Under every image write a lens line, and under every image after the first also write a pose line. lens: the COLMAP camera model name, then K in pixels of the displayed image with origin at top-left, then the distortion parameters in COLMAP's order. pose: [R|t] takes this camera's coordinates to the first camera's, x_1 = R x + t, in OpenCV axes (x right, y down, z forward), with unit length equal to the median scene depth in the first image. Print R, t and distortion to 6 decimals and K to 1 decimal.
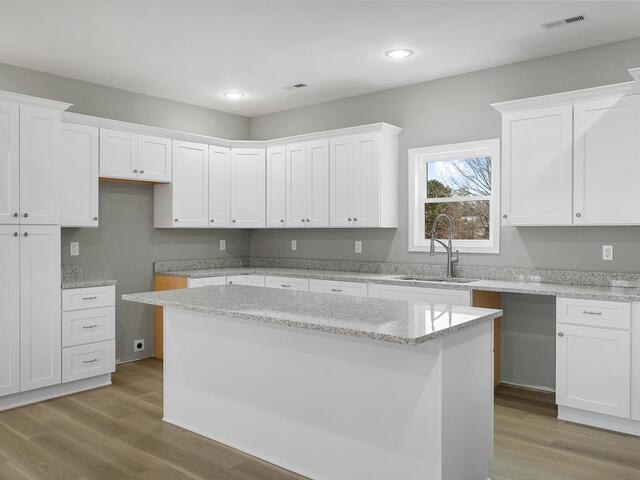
lens RADIAL K [[521.6, 0, 317.5], [0, 521.6, 236.1], [0, 0, 1]] dist [-0.003043, 0.005551]
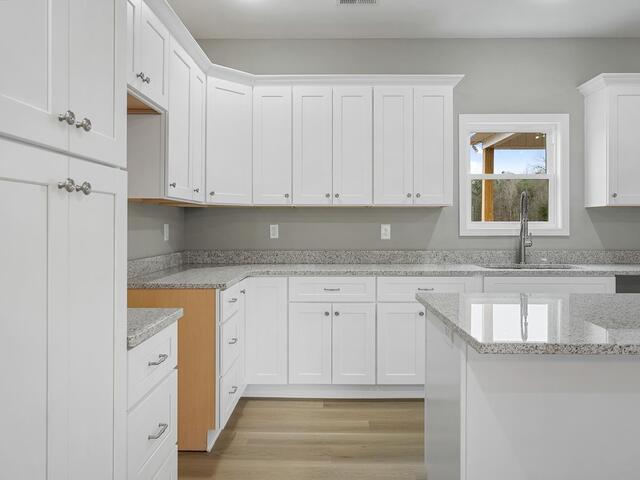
lens RADIAL K [[480.5, 0, 322.8], [0, 480.5, 224.0], [0, 0, 1]] dist [-0.004026, -0.003757]
pose [[0.774181, 0.001291, 0.632963, -0.509088], [0.003521, 0.999974, -0.006347, 0.015035], [-0.632954, 0.007142, 0.774156, 0.567227]]
